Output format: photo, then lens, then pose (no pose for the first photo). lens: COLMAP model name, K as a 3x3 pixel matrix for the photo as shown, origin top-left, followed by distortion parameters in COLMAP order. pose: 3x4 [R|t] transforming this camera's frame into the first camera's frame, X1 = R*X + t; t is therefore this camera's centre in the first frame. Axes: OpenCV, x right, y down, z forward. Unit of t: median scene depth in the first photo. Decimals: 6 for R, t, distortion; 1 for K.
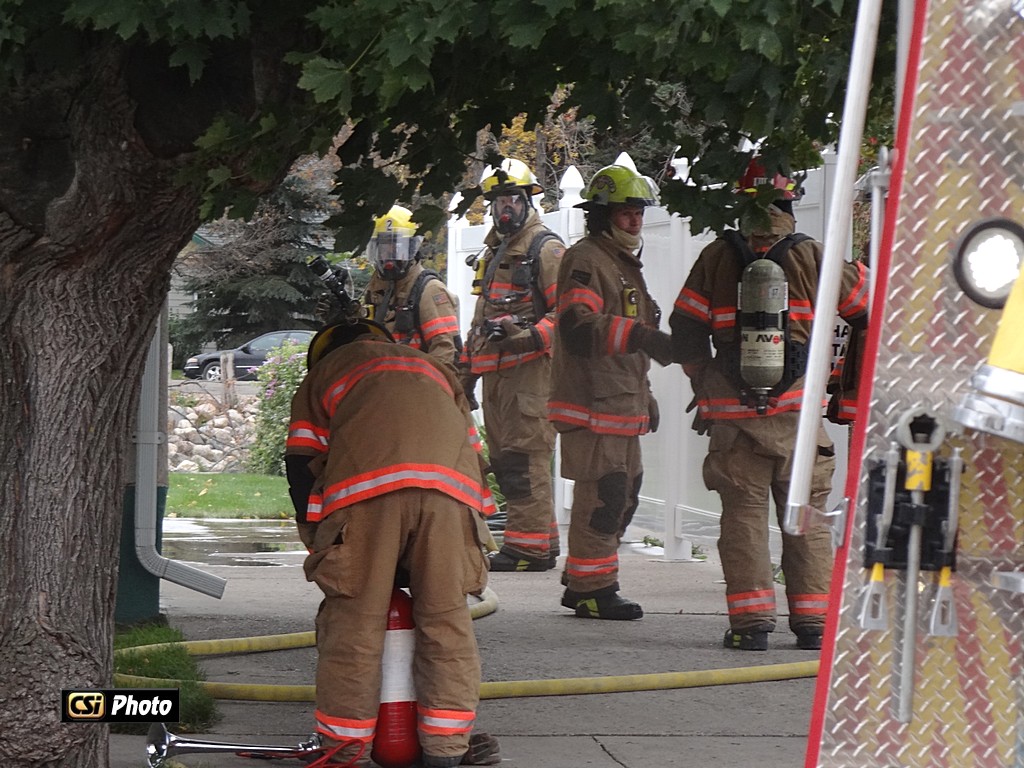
lens RADIAL K [[6298.4, 0, 512.0], [0, 6298.4, 384.0], [0, 0, 1]] dist [0.036834, -4.271586]
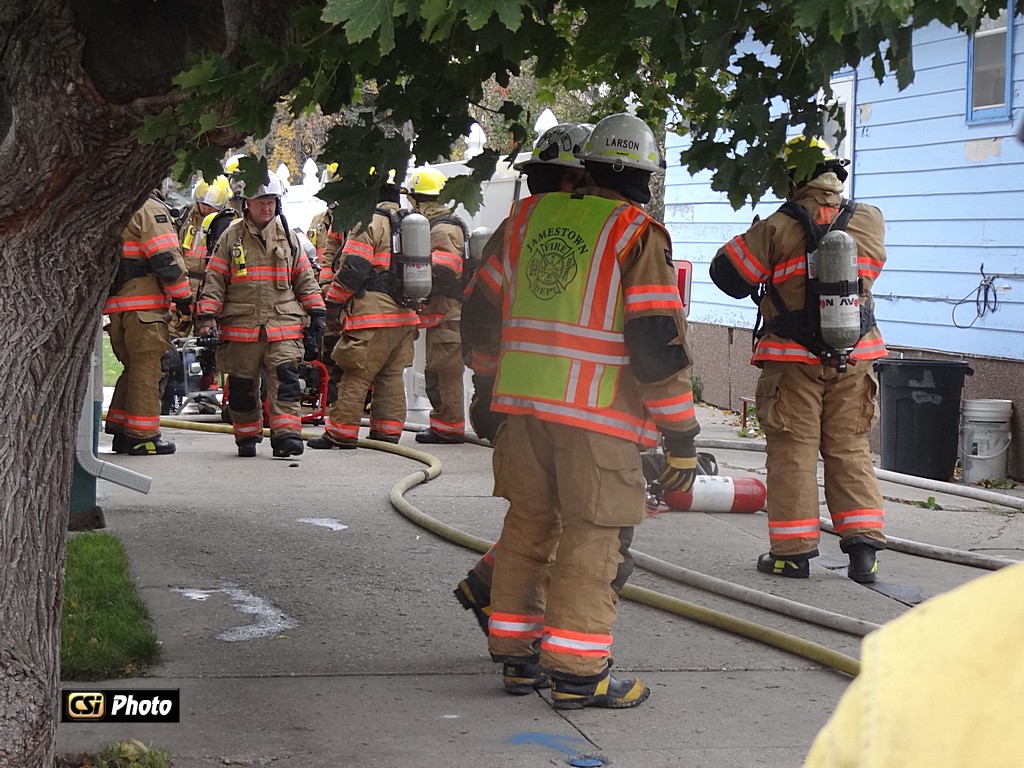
lens RADIAL K [[3039.5, 0, 512.0], [0, 3039.5, 384.0], [0, 0, 1]] dist [-0.025684, 0.619357]
pose [[0.996291, -0.002048, 0.086029, -0.037063], [-0.001454, 0.999174, 0.040620, -0.014619], [-0.086041, -0.040594, 0.995464, 0.577662]]
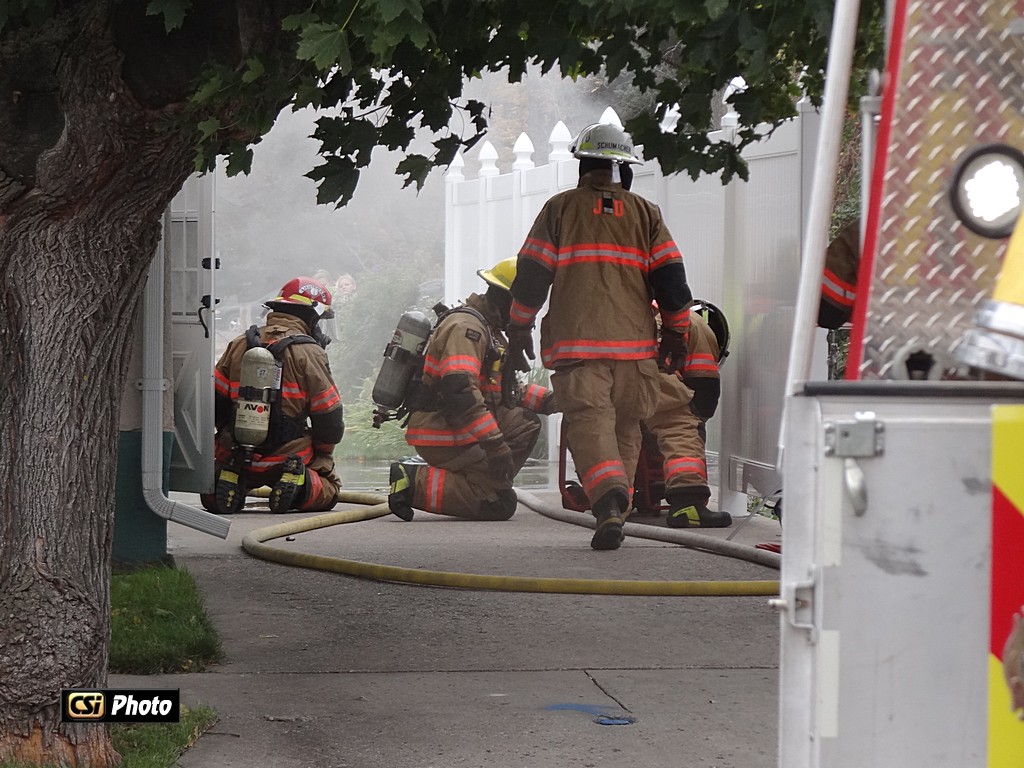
lens RADIAL K [[5714.0, 0, 512.0], [0, 5714.0, 384.0], [0, 0, 1]] dist [-0.177873, 6.755640]
pose [[0.999906, -0.013742, -0.000363, 0.002307], [0.013745, 0.999861, 0.009393, 0.000524], [0.000234, -0.009398, 0.999956, 0.080838]]
